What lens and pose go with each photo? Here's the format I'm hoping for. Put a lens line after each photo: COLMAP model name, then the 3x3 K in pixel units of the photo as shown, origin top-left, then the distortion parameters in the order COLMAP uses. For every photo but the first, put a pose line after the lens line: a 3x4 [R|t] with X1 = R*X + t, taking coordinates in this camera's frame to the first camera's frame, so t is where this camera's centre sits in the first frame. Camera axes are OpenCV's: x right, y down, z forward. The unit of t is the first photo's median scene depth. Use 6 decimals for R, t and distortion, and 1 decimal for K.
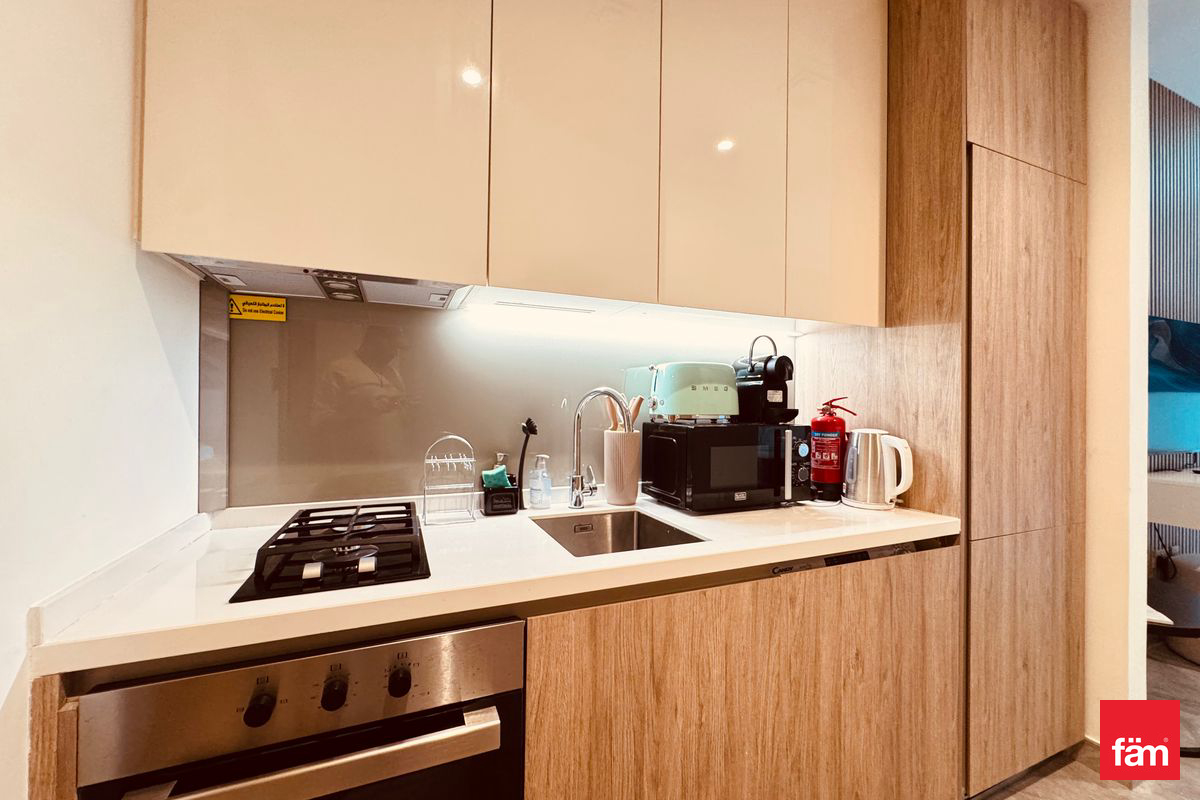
lens RADIAL K [[480.6, 0, 600.0], [0, 480.6, 400.0], [0, 0, 1]] dist [-0.000654, -0.000181]
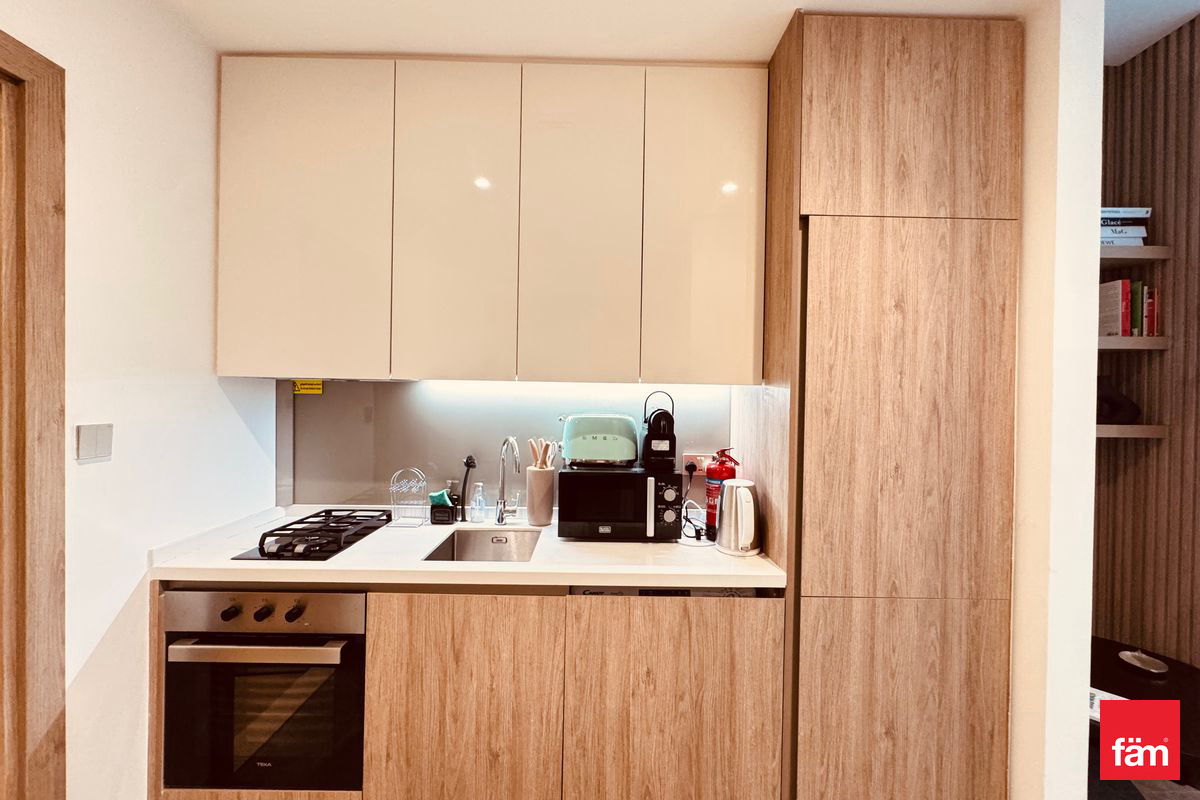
lens RADIAL K [[476.8, 0, 598.7], [0, 476.8, 401.9], [0, 0, 1]] dist [-0.000536, -0.000092]
pose [[0.923271, 0.008090, -0.384065, 0.836812], [-0.004172, 0.999930, 0.011033, -0.155732], [0.384128, -0.008584, 0.923240, -0.141596]]
